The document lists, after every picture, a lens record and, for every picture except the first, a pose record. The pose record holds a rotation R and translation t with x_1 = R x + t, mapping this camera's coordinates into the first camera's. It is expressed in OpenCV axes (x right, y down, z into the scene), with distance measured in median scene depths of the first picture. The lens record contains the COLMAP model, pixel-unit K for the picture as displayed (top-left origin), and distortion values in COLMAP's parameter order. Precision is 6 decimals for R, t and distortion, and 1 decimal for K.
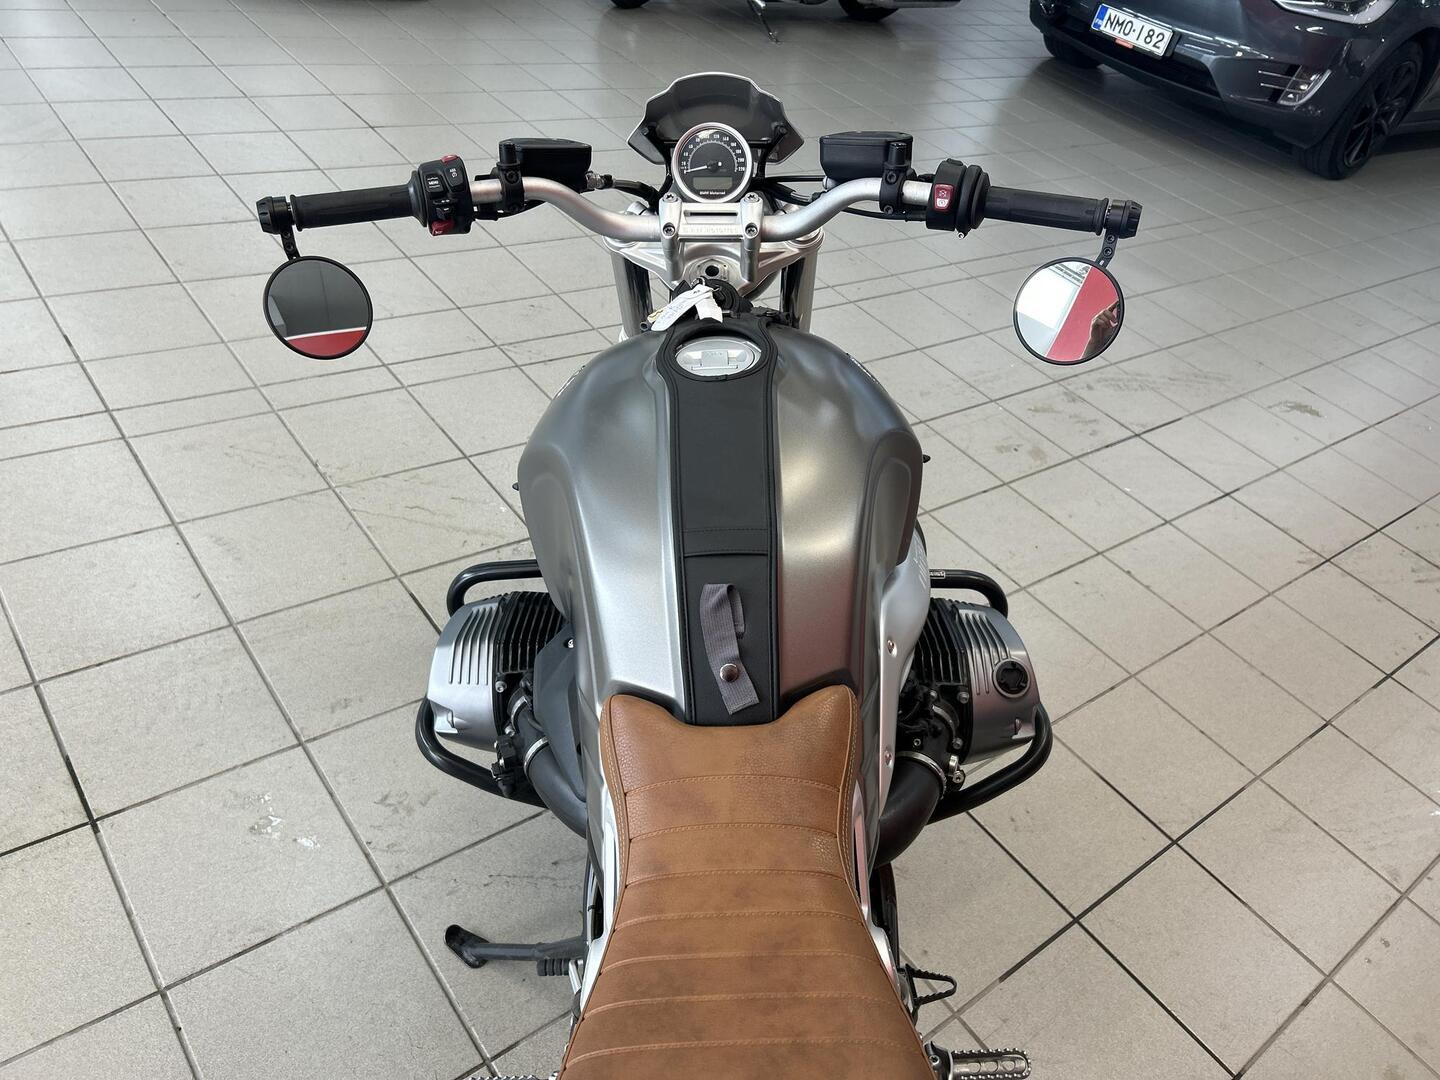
lens RADIAL K [[1093.9, 0, 720.0], [0, 1093.9, 540.0], [0, 0, 1]] dist [0.038812, -0.062625]
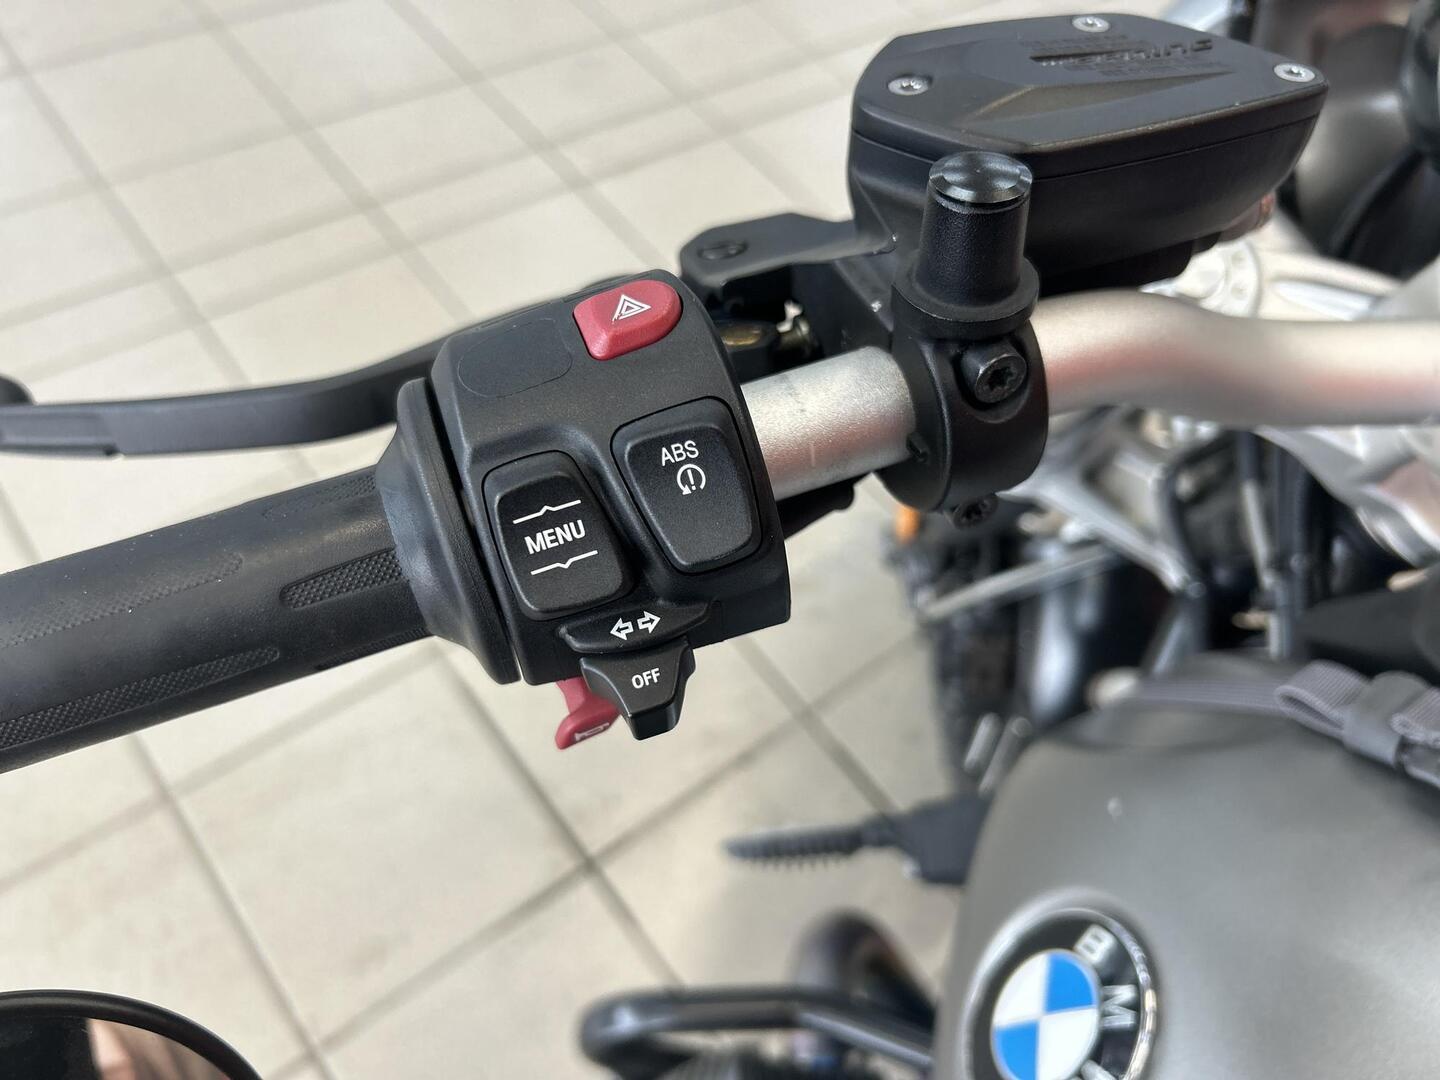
lens RADIAL K [[1093.9, 0, 720.0], [0, 1093.9, 540.0], [0, 0, 1]] dist [0.038812, -0.062625]
pose [[0.999077, -0.034154, -0.026066, -0.138598], [0.040197, 0.957252, 0.286449, -0.213477], [0.015168, -0.287233, 0.957741, 0.506176]]
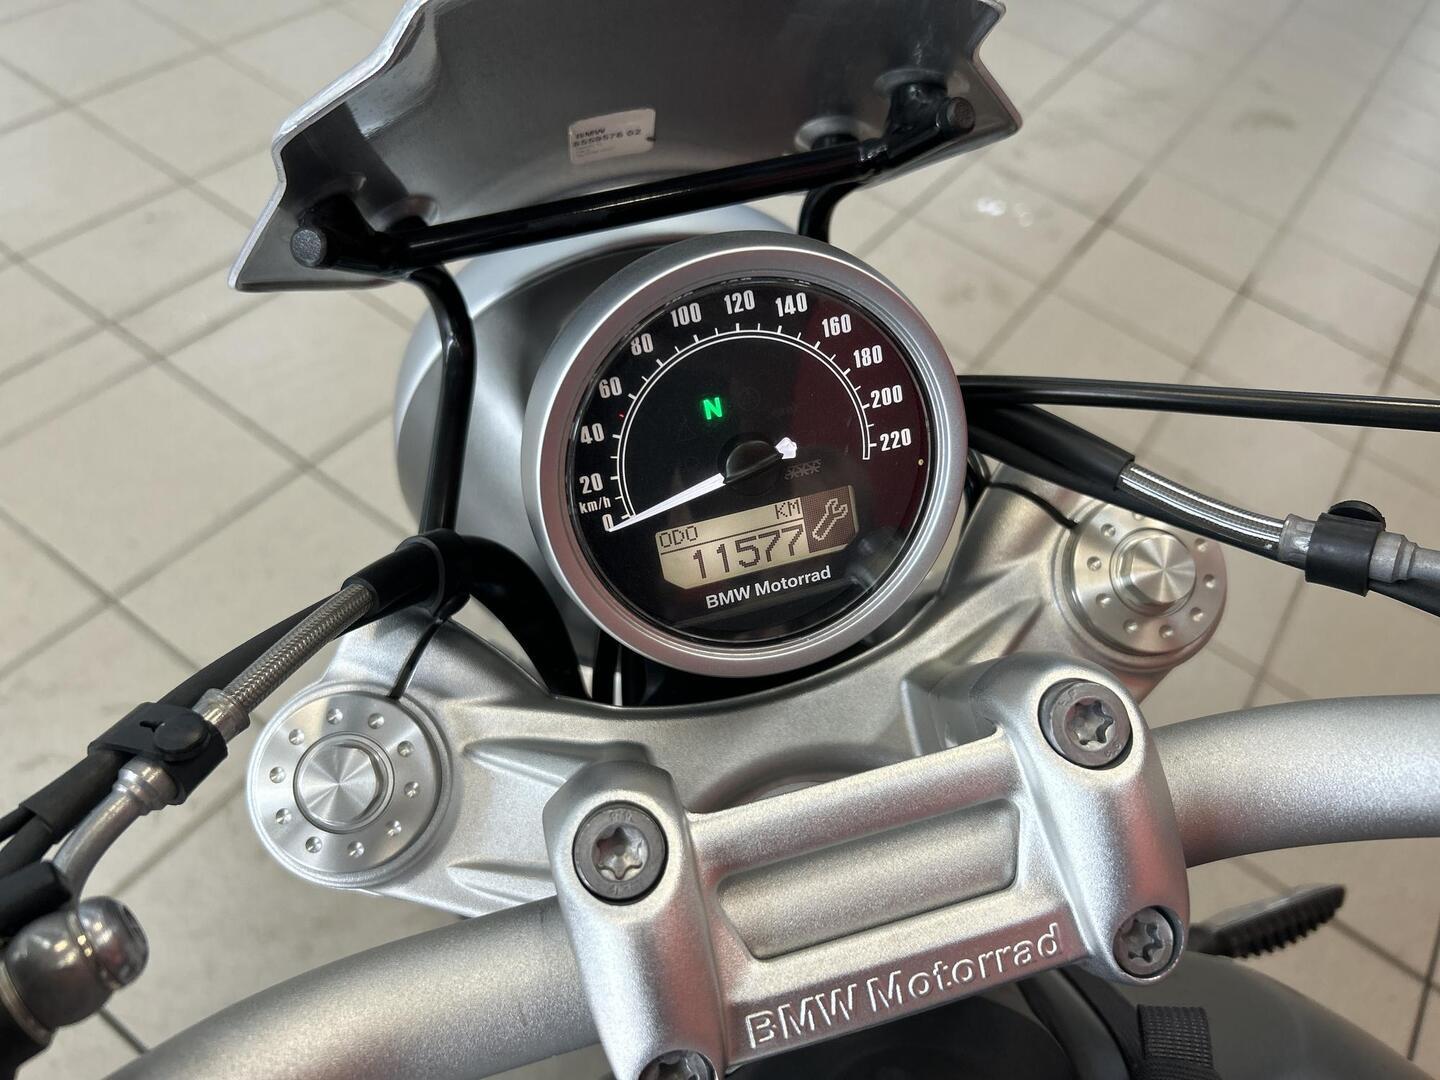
lens RADIAL K [[1093.9, 0, 720.0], [0, 1093.9, 540.0], [0, 0, 1]] dist [0.038812, -0.062625]
pose [[0.956266, -0.249222, 0.153112, -0.029601], [0.198846, 0.937805, 0.284574, -0.259938], [-0.214511, -0.241682, 0.946348, 0.558998]]
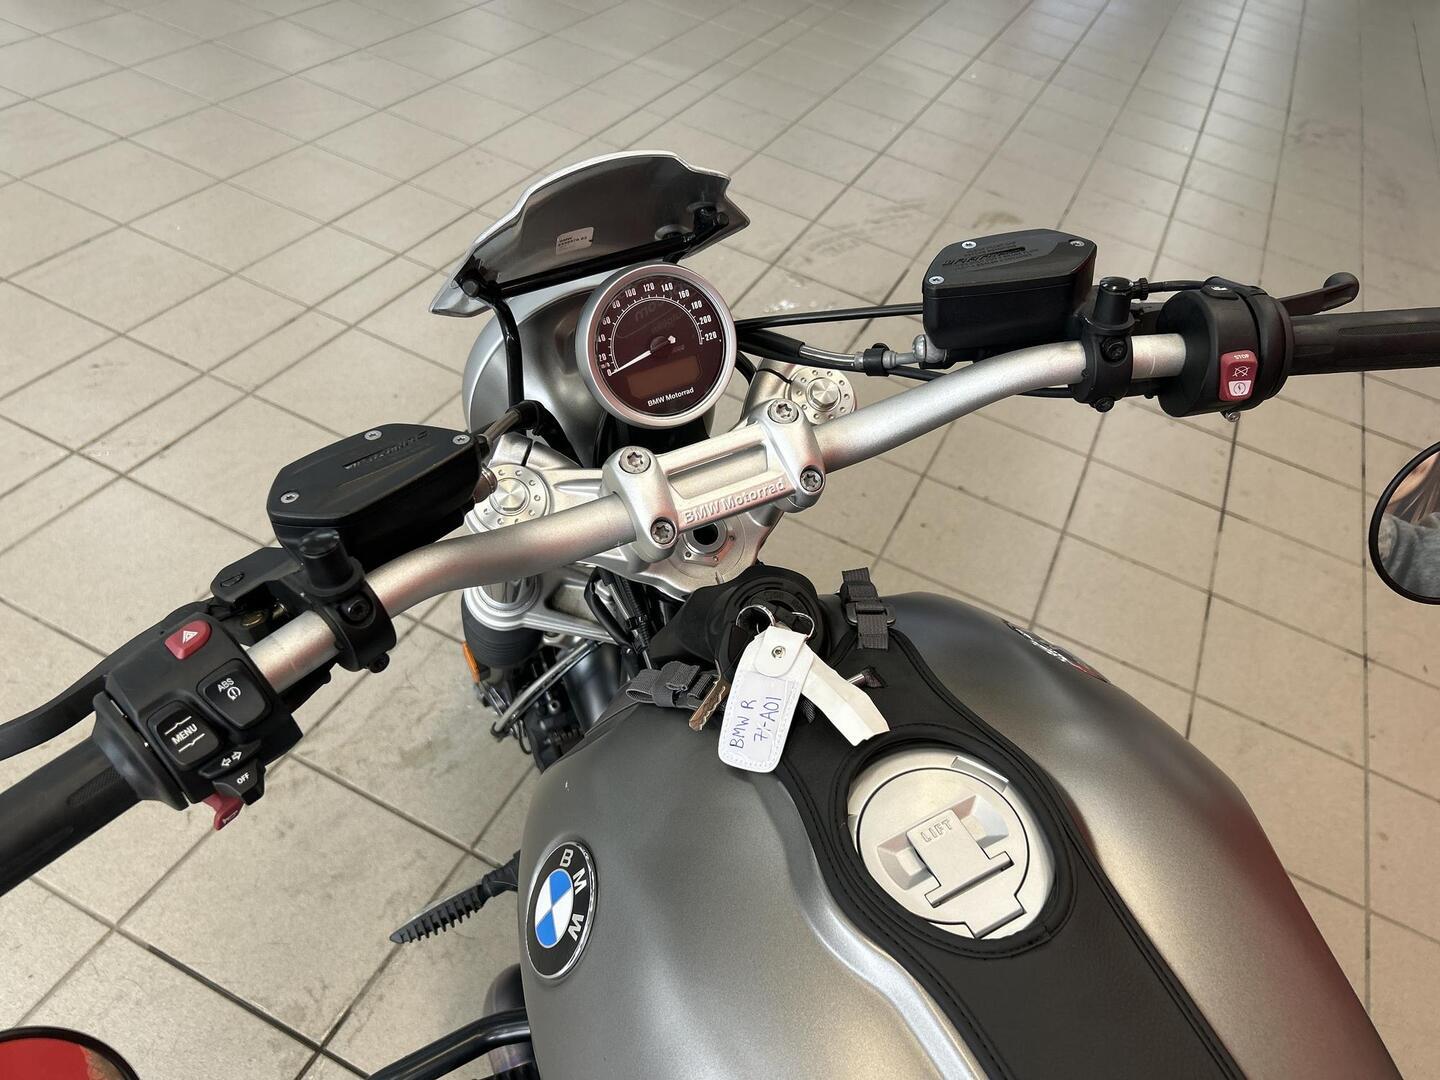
lens RADIAL K [[1093.9, 0, 720.0], [0, 1093.9, 540.0], [0, 0, 1]] dist [0.038812, -0.062625]
pose [[0.891499, -0.336709, 0.303078, -0.111742], [0.280831, 0.935713, 0.213486, -0.242818], [-0.355476, -0.105209, 0.928745, 0.348826]]
